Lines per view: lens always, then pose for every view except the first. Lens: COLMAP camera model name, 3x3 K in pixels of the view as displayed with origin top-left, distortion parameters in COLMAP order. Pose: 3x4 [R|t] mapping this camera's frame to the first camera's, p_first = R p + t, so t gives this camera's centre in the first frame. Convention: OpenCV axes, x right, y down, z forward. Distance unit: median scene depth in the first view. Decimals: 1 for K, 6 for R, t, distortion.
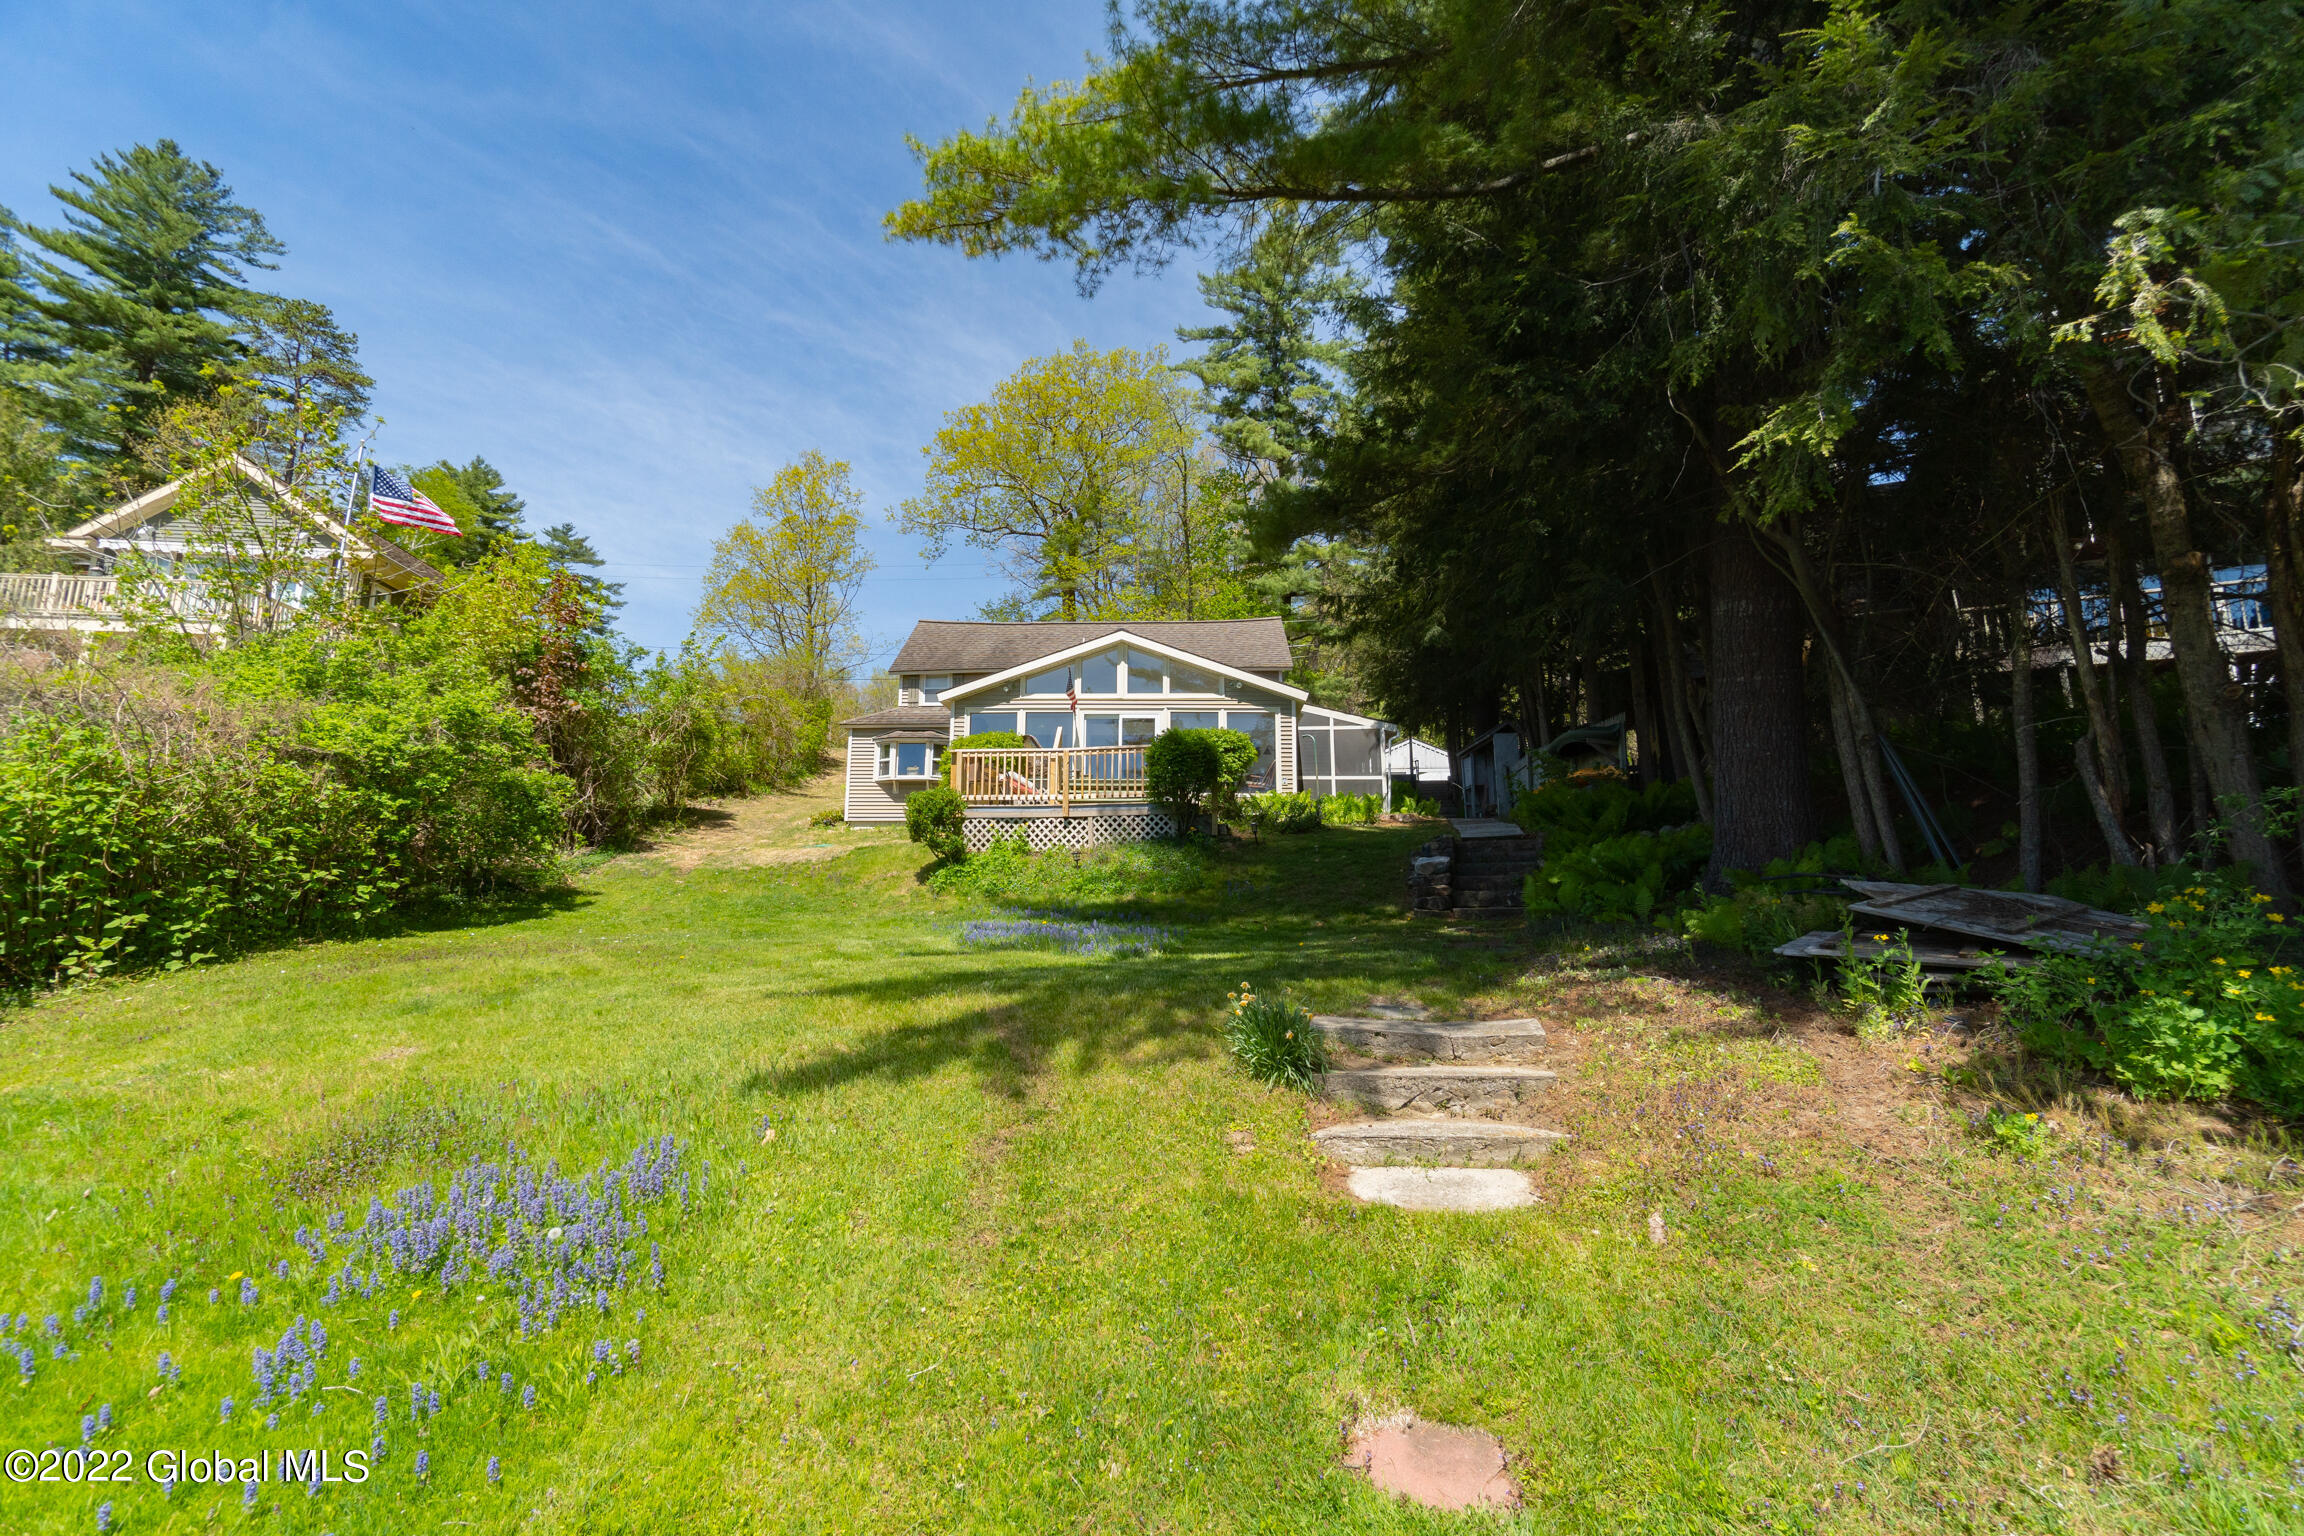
lens RADIAL K [[1018.9, 0, 1141.2], [0, 1018.9, 727.2], [0, 0, 1]] dist [-0.000822, 0.000014]
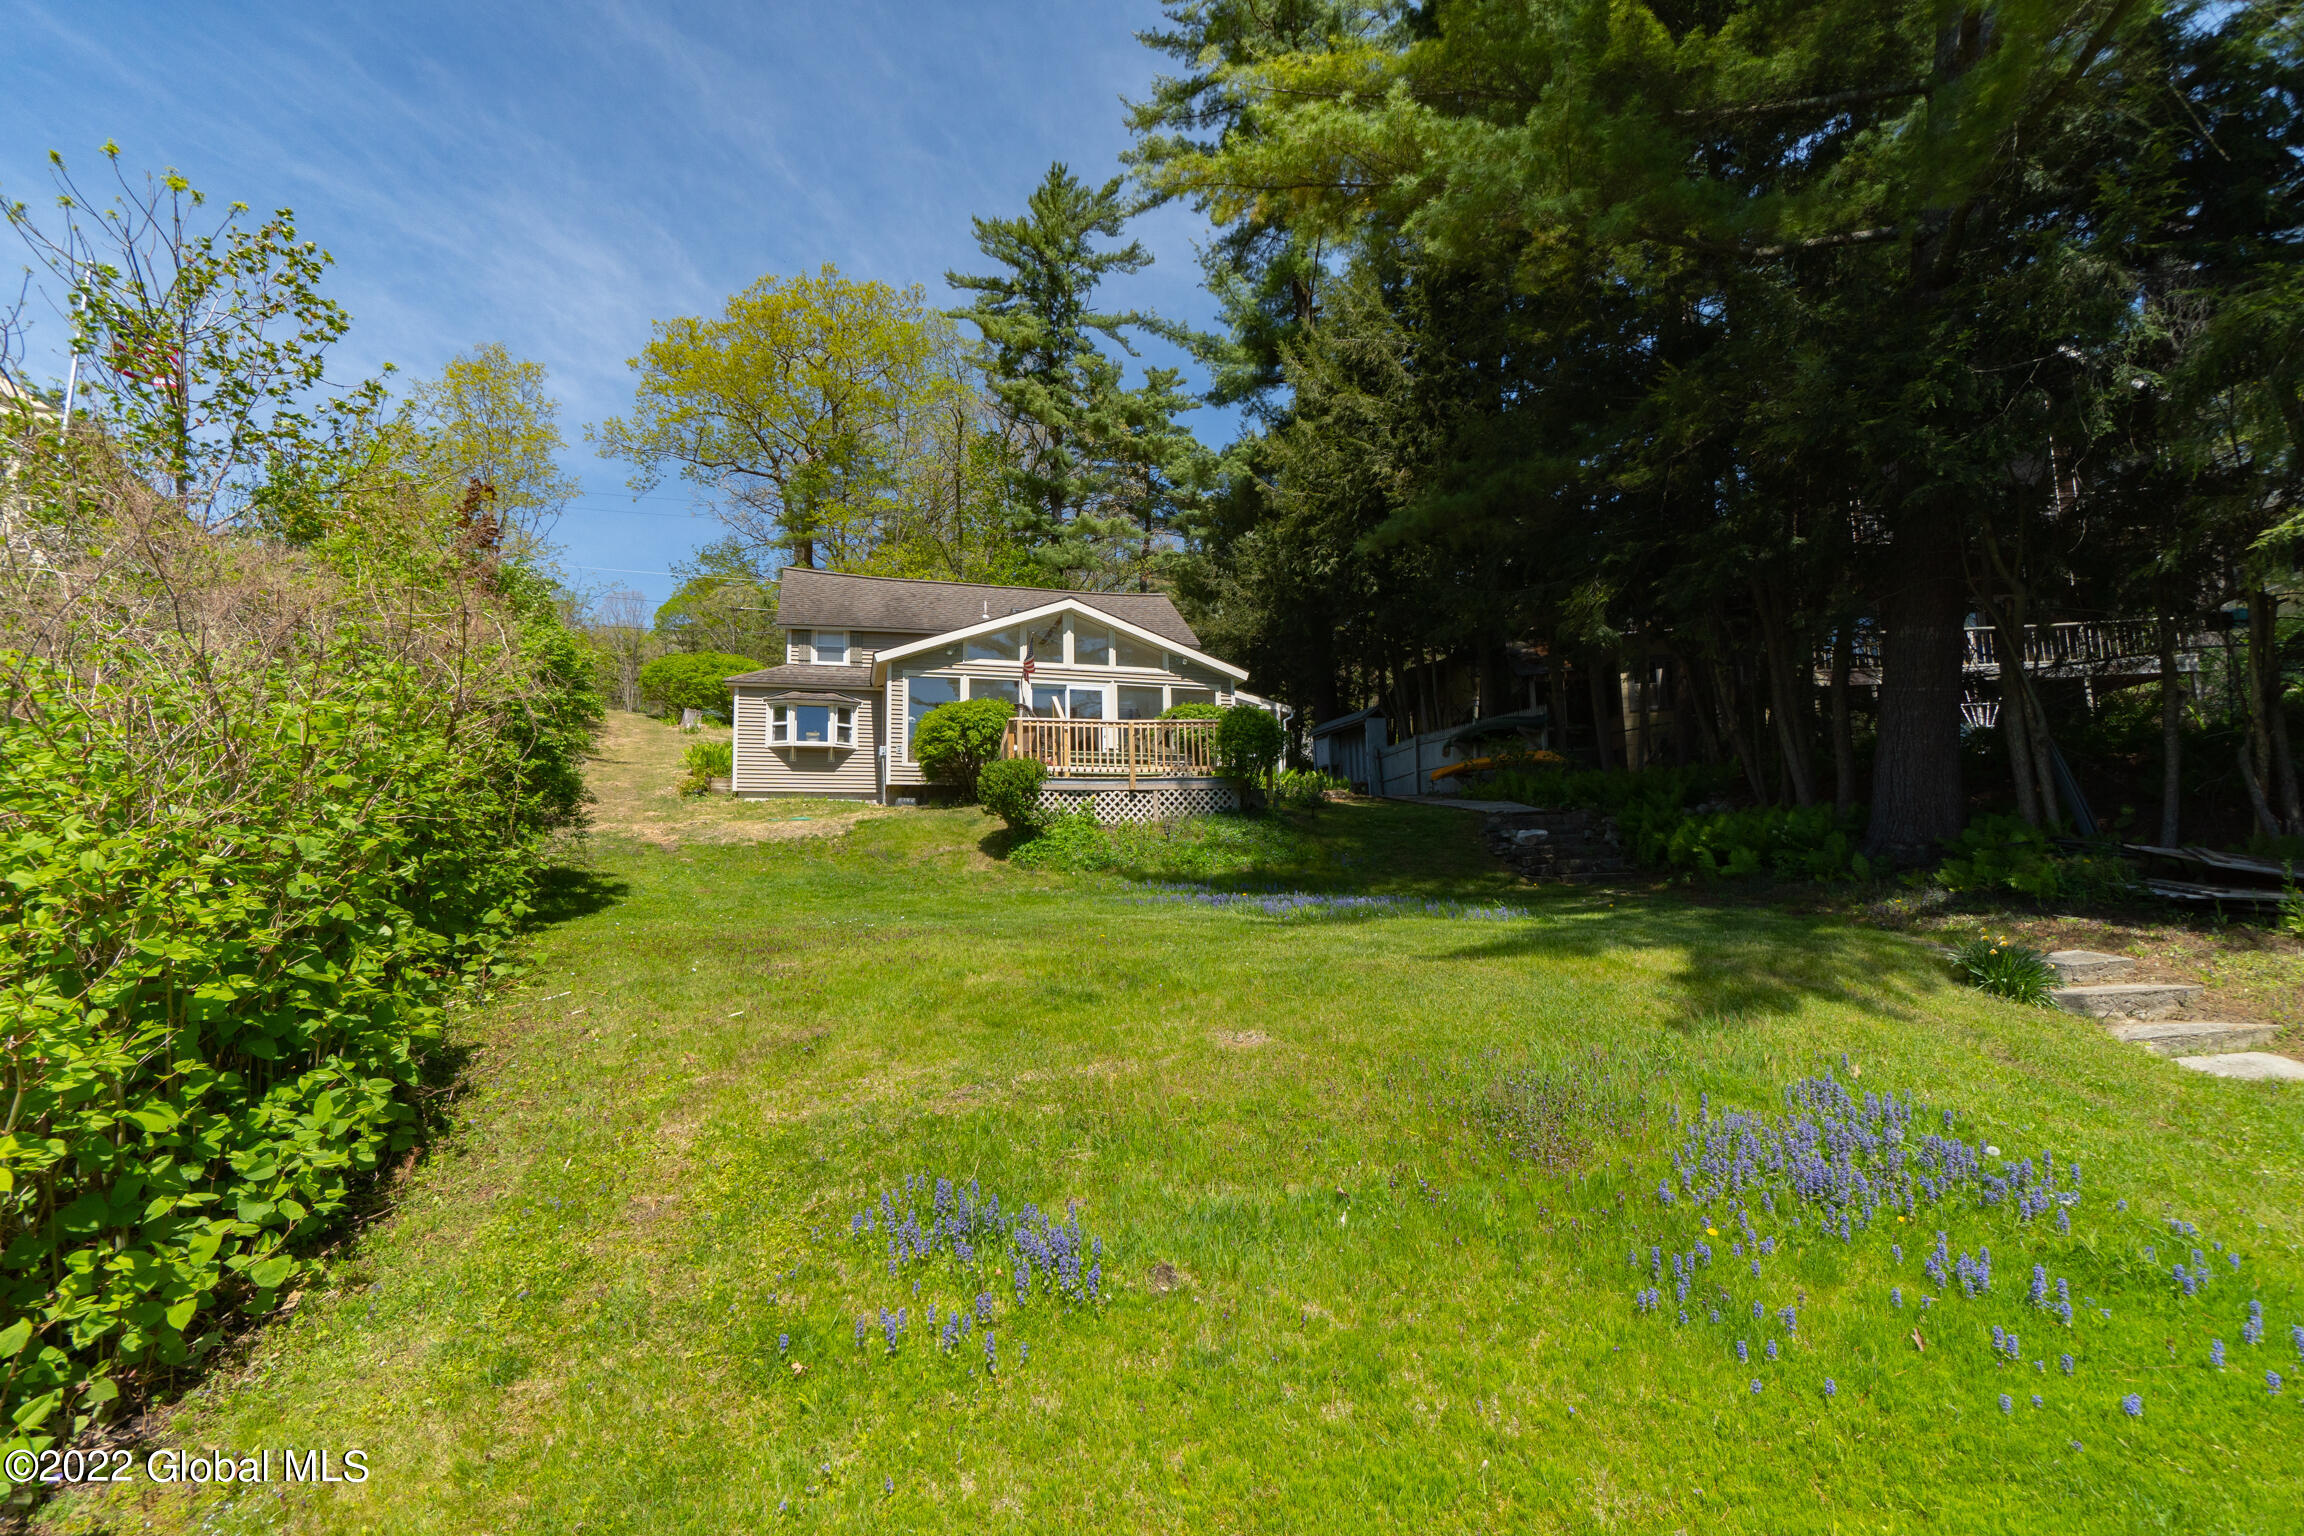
lens RADIAL K [[1048.0, 0, 1154.4], [0, 1048.0, 732.9], [0, 0, 1]] dist [0.000869, 0.000410]
pose [[0.946236, 0.029902, 0.322093, -0.236522], [-0.040094, 0.998882, 0.025055, 0.004183], [-0.320983, -0.036622, 0.946377, 0.023136]]
